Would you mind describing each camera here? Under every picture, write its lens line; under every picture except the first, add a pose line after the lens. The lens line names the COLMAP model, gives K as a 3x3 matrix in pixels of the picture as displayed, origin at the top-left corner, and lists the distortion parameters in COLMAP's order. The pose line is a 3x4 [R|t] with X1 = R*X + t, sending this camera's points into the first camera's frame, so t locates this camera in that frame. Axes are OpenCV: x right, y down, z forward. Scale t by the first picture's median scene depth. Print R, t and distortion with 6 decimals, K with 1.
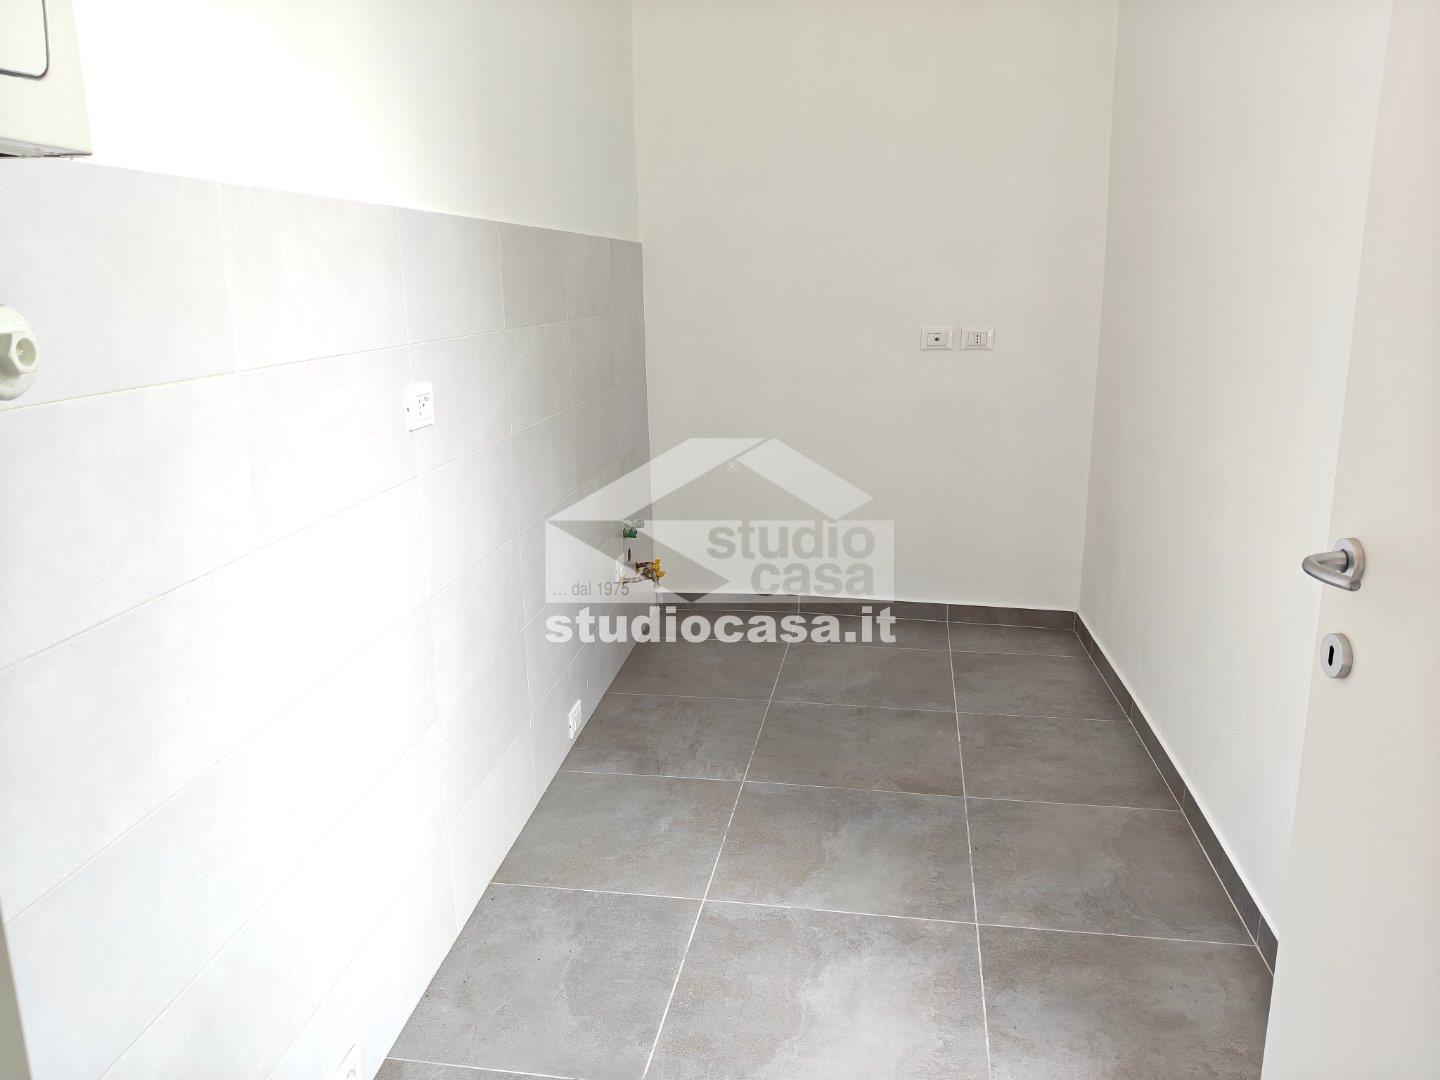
lens RADIAL K [[1113.7, 0, 725.5], [0, 1113.7, 547.5], [0, 0, 1]] dist [0.083148, -0.198088]
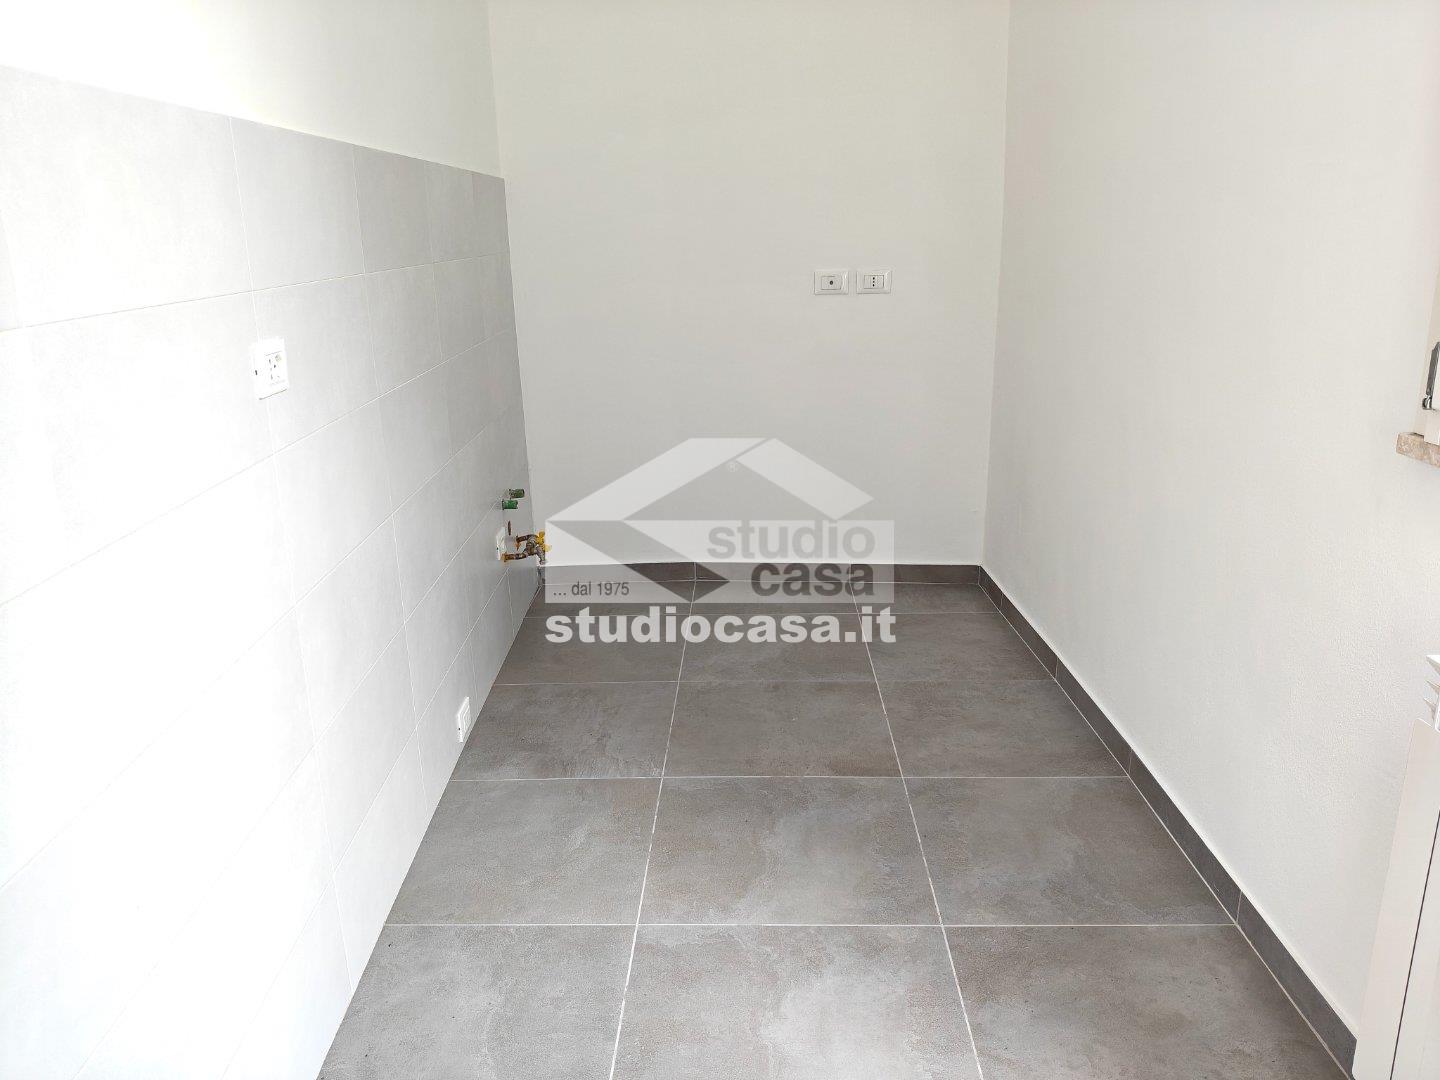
lens RADIAL K [[1113.7, 0, 725.5], [0, 1113.7, 547.5], [0, 0, 1]] dist [0.083148, -0.198088]
pose [[0.990379, -0.046884, 0.130194, -0.049271], [0.041522, 0.998186, 0.043604, -0.015459], [-0.132002, -0.037779, 0.990529, 0.125612]]
